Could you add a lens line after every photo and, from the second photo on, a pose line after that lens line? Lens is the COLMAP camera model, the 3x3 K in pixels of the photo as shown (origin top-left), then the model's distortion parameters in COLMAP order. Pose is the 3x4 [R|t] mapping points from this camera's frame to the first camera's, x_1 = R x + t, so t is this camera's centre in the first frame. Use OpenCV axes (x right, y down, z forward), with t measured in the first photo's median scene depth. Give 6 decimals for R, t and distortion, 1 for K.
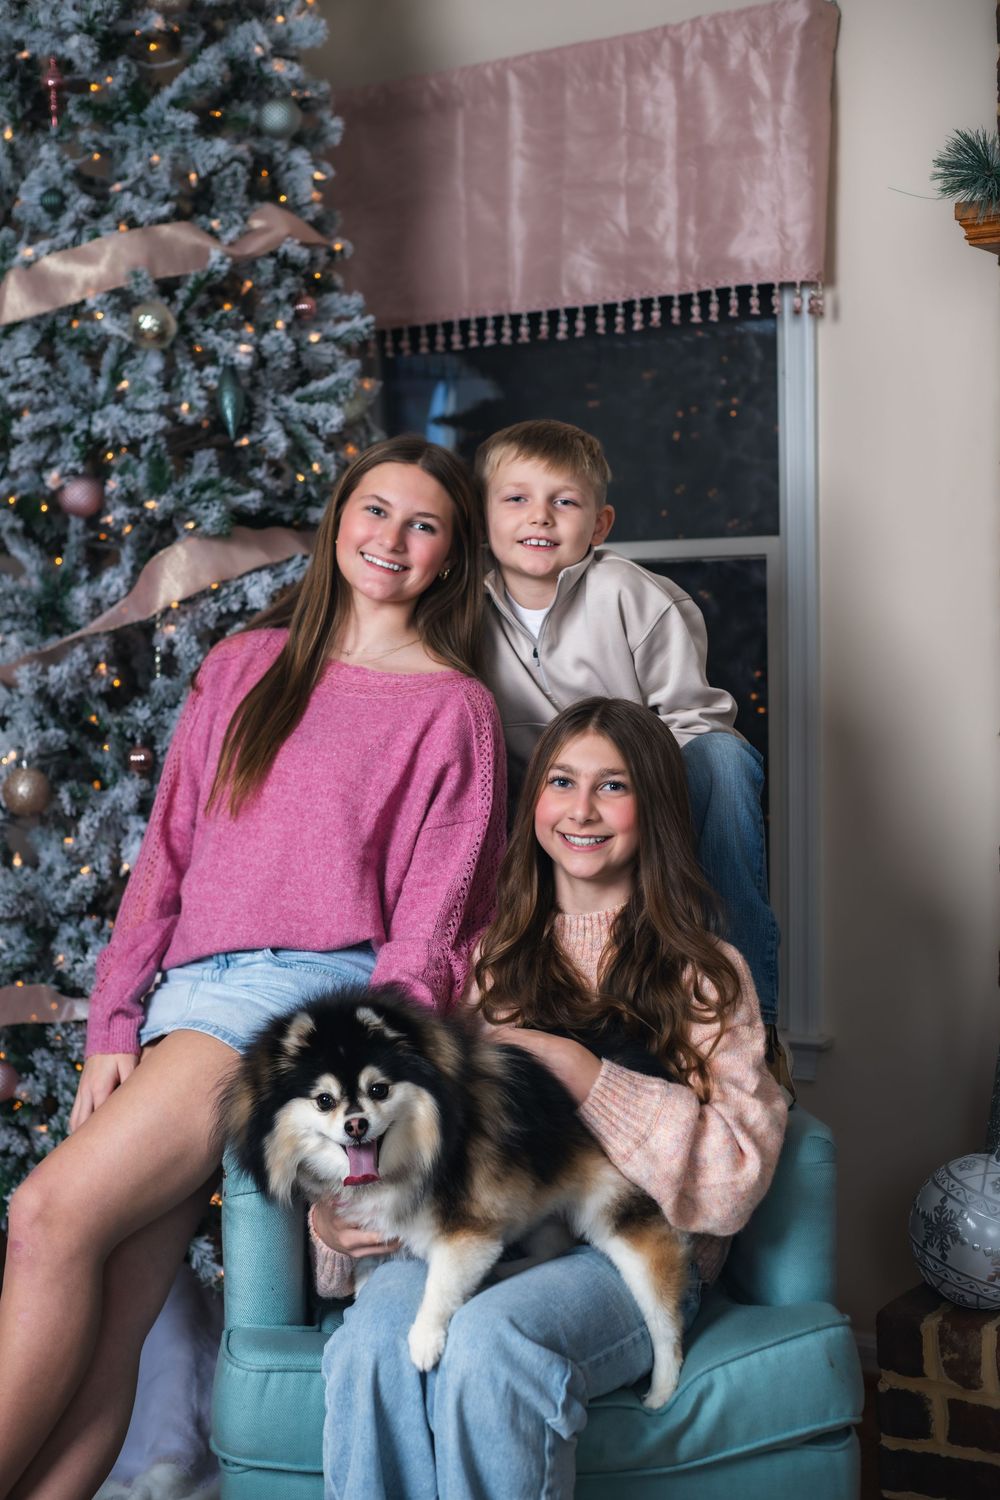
lens RADIAL K [[2205.2, 0, 500.0], [0, 2205.2, 750.0], [0, 0, 1]] dist [-0.139957, 0.106538]
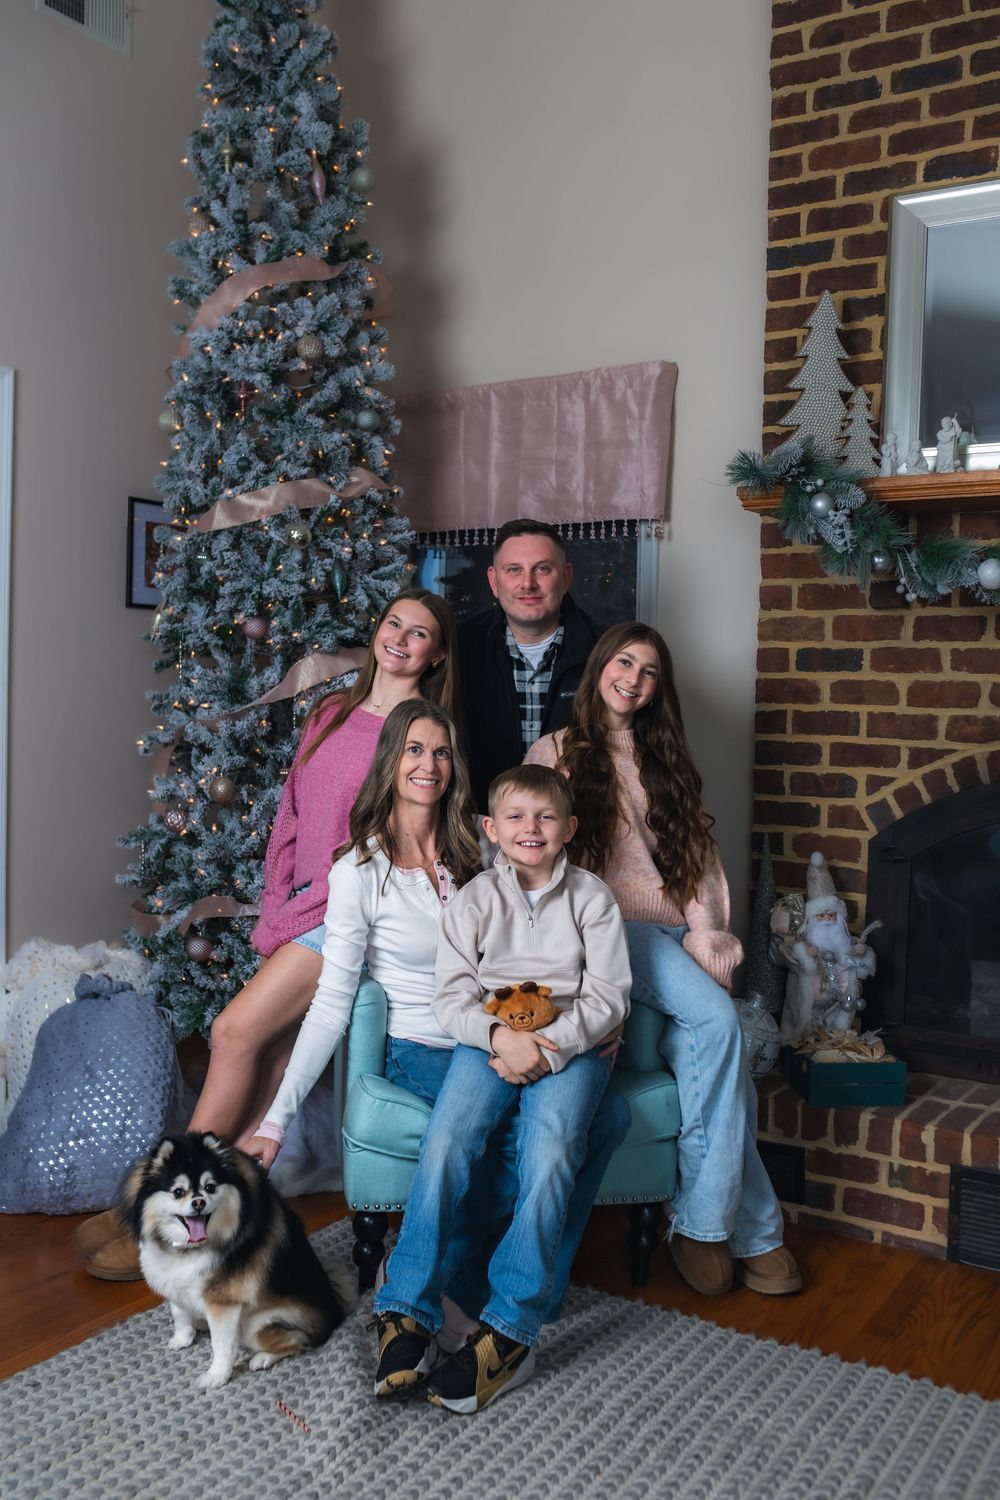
lens RADIAL K [[1423.3, 0, 500.0], [0, 1423.3, 750.0], [0, 0, 1]] dist [-0.052261, -0.001490]
pose [[0.998601, 0.026805, 0.045574, -0.038608], [-0.026576, 0.999631, -0.005619, -0.013171], [-0.045708, 0.004400, 0.998945, -0.182723]]
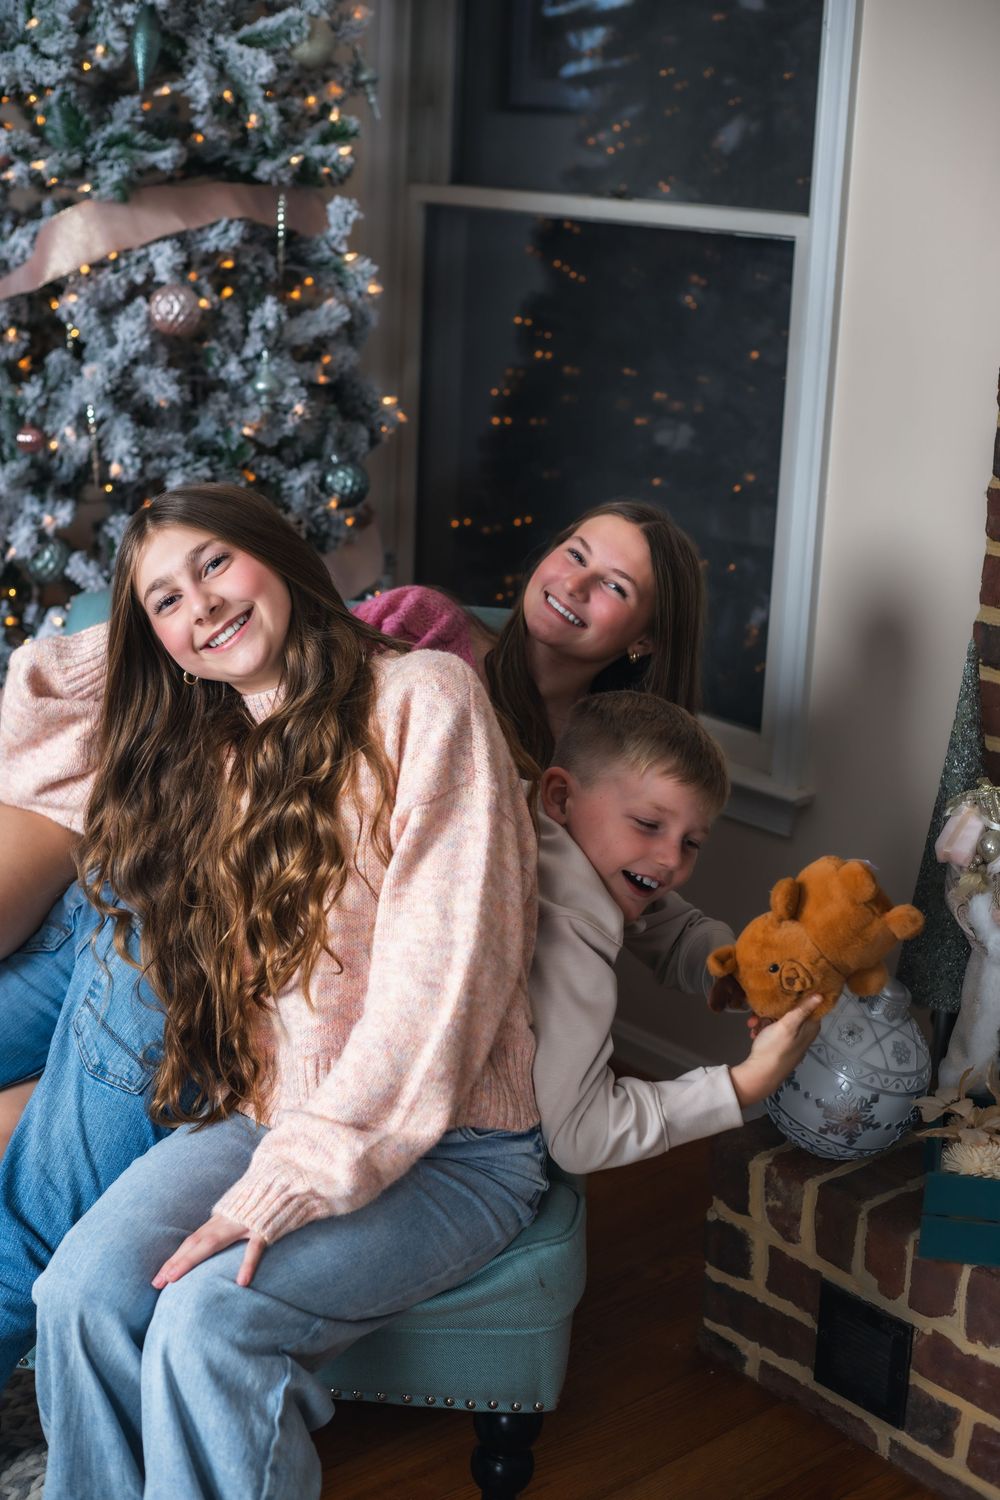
lens RADIAL K [[2205.2, 0, 500.0], [0, 2205.2, 750.0], [0, 0, 1]] dist [-0.139957, 0.106538]
pose [[0.965148, 0.123472, -0.230745, 0.254086], [-0.066476, 0.968452, 0.240169, -0.101718], [0.253120, -0.216460, 0.942908, 0.137999]]
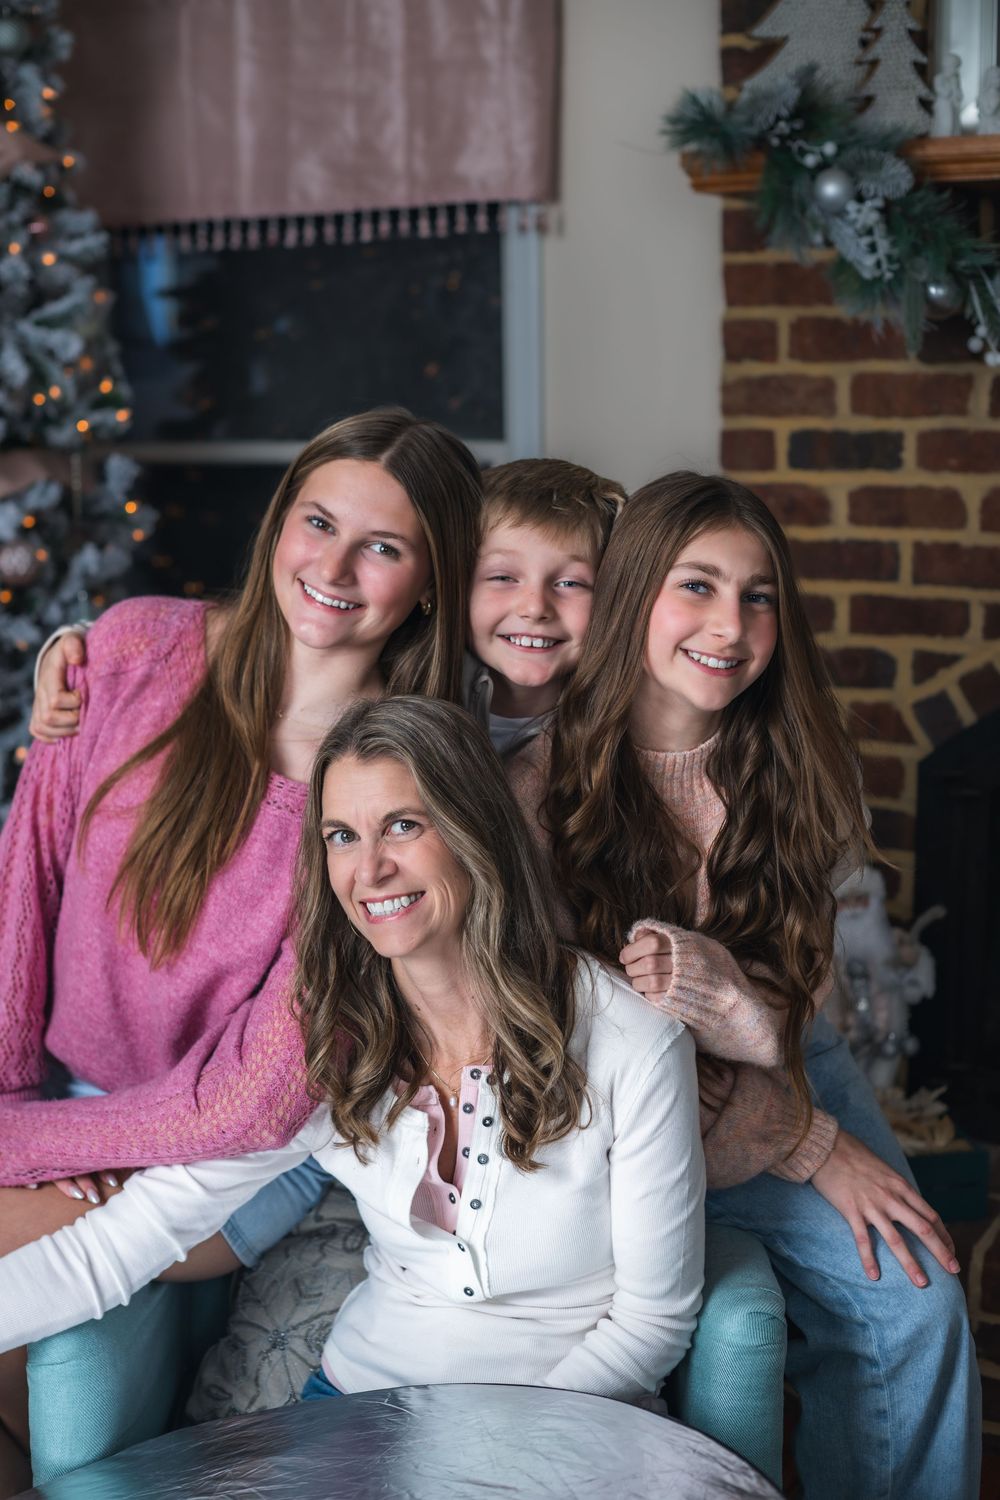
lens RADIAL K [[2205.2, 0, 500.0], [0, 2205.2, 750.0], [0, 0, 1]] dist [-0.139957, 0.106538]
pose [[0.990107, -0.025719, 0.137938, -0.024330], [0.008834, 0.992534, 0.121651, -0.087425], [-0.140037, -0.119229, 0.982942, -0.039956]]
